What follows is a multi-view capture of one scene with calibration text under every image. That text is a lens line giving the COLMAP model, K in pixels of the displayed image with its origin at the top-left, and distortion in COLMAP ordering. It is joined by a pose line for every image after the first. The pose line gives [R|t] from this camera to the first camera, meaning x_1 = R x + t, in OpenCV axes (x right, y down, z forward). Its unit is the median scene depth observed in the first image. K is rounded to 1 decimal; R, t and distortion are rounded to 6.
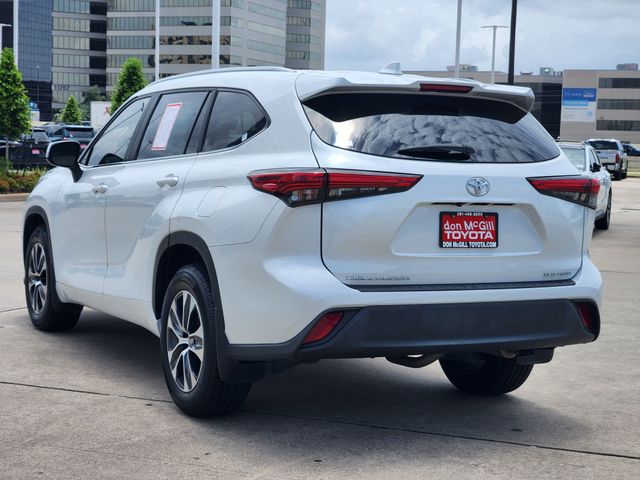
lens RADIAL K [[1194.9, 0, 314.3], [0, 1194.9, 242.6], [0, 0, 1]] dist [-0.075484, 0.000000]
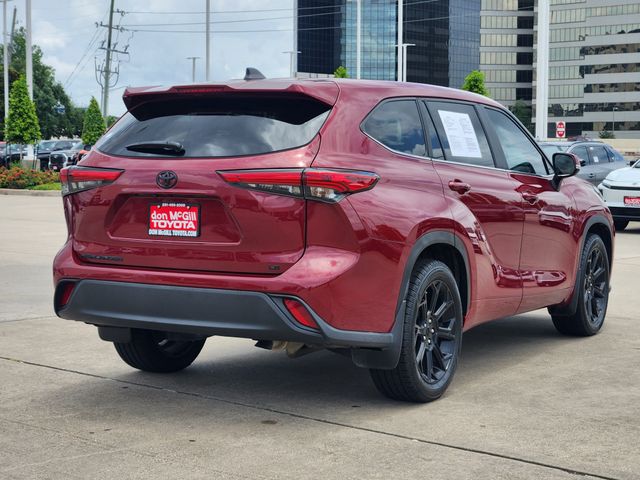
lens RADIAL K [[1194.9, 0, 313.8], [0, 1194.9, 242.5], [0, 0, 1]] dist [-0.075484, 0.000000]
pose [[0.534942, 0.033190, -0.844236, 1.128143], [-0.046702, 0.998862, 0.009677, -0.006221], [0.843597, 0.034251, 0.535884, 0.522322]]
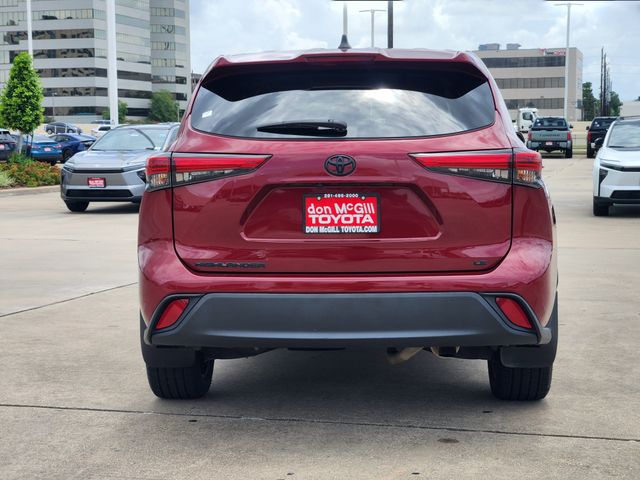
lens RADIAL K [[1194.9, 0, 322.9], [0, 1194.9, 241.9], [0, 0, 1]] dist [-0.075484, 0.000000]
pose [[0.863213, 0.003693, -0.504827, 0.580454], [0.001802, 0.999944, 0.010396, 0.001718], [0.504837, -0.009883, 0.863158, 0.203791]]
